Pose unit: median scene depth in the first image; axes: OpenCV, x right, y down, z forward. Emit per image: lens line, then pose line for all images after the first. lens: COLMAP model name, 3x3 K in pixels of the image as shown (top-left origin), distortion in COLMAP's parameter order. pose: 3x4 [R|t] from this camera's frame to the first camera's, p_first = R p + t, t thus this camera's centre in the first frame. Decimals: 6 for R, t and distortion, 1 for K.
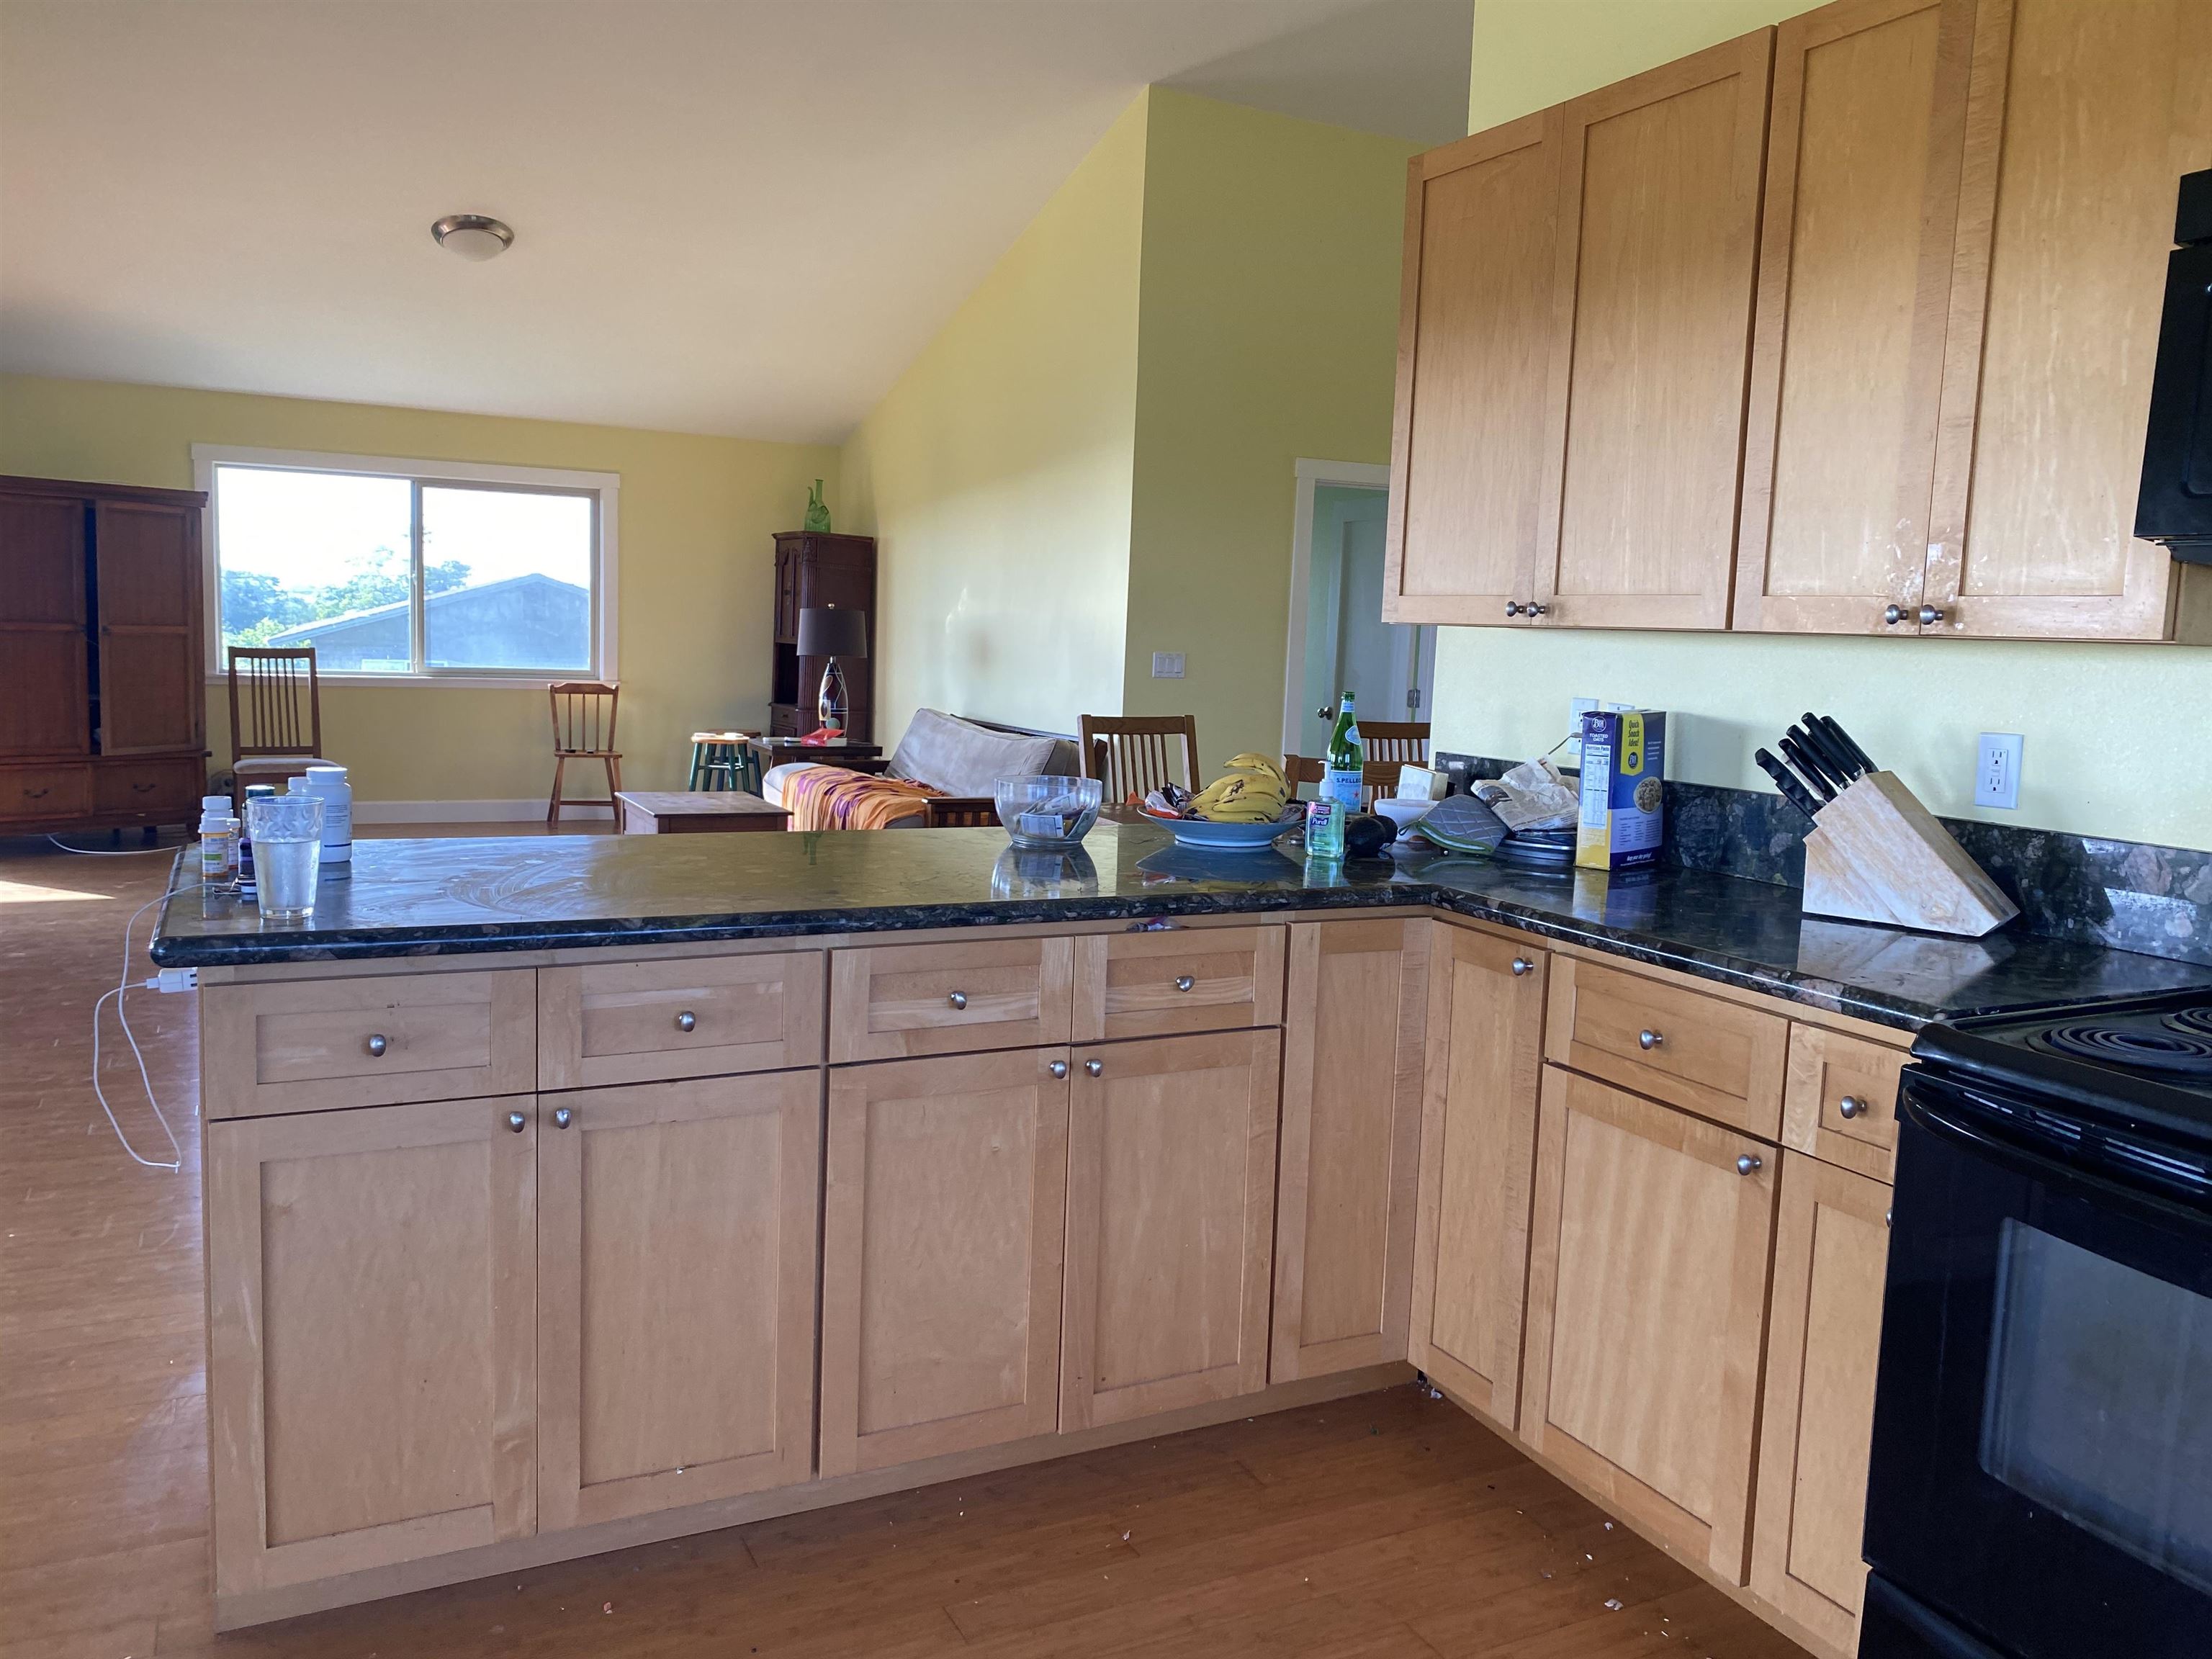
lens RADIAL K [[1676.0, 0, 1104.9], [0, 1676.0, 821.1], [0, 0, 1]] dist [0.069113, -0.099191]
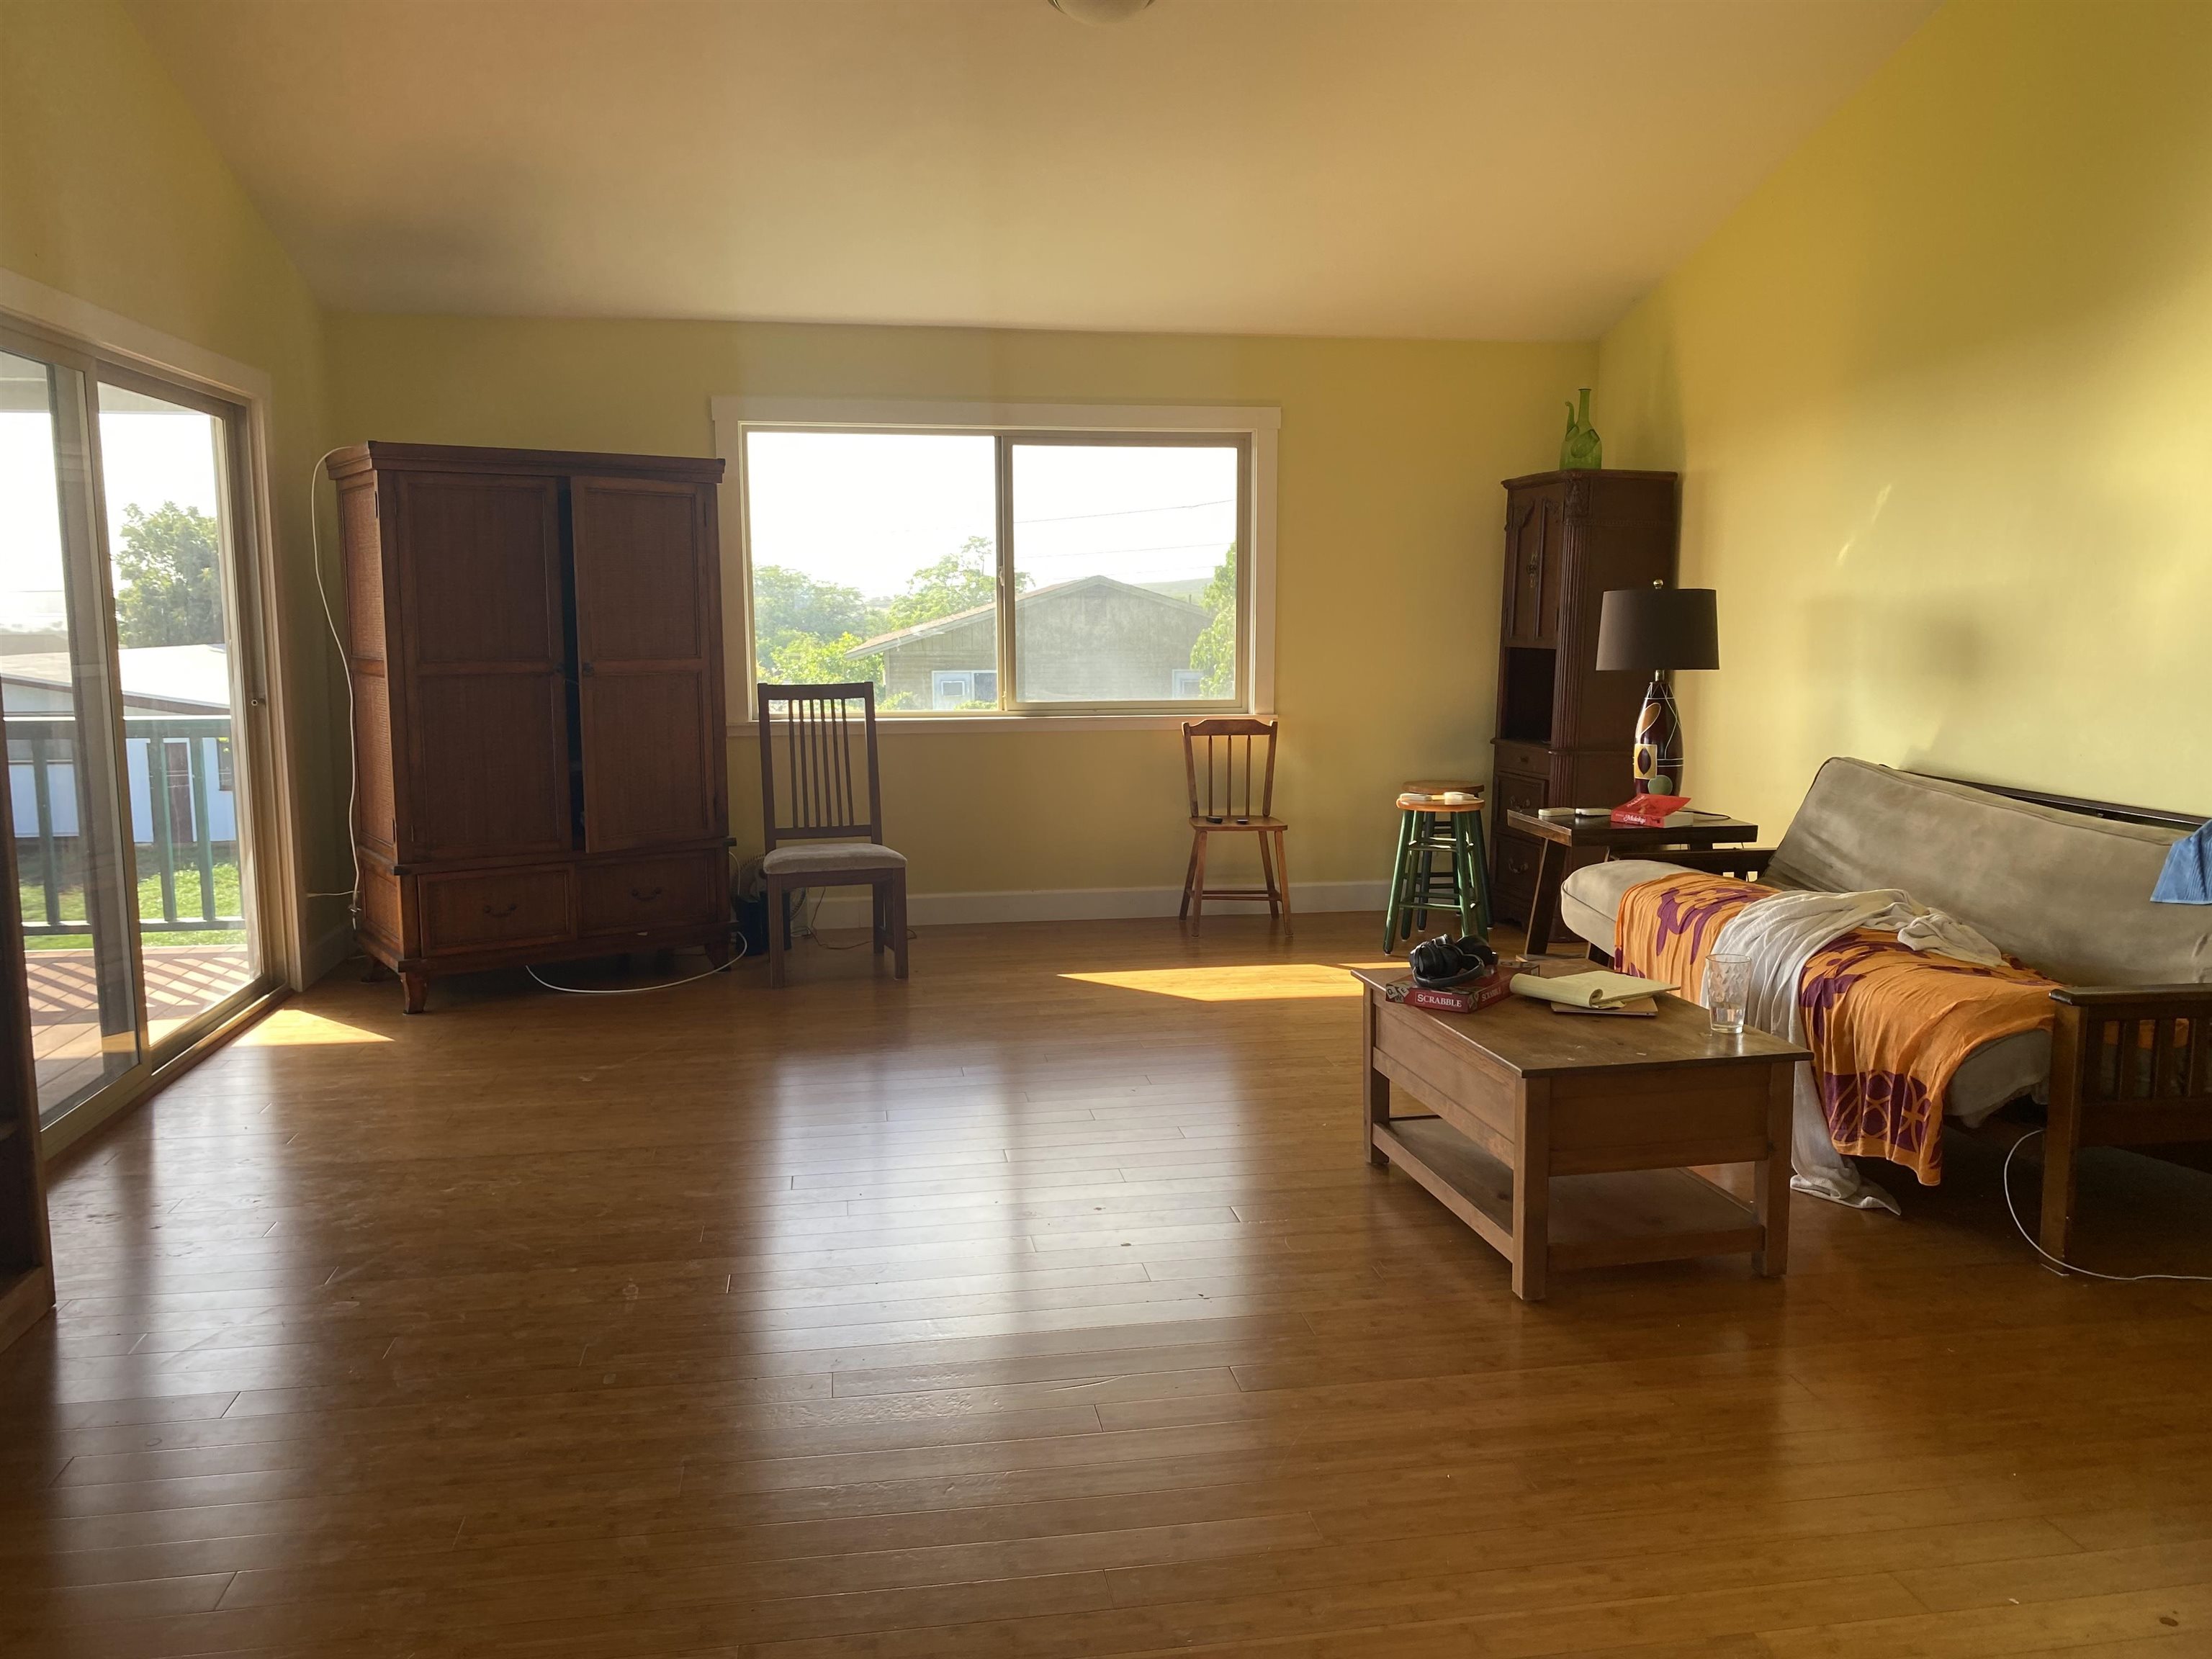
lens RADIAL K [[1717.0, 0, 1096.4], [0, 1717.0, 827.8], [0, 0, 1]] dist [0.082869, -0.122430]
pose [[0.949879, -0.000053, -0.312618, -0.148695], [0.002157, 0.999977, 0.006384, -0.043951], [0.312611, -0.006738, 0.949857, 0.337560]]
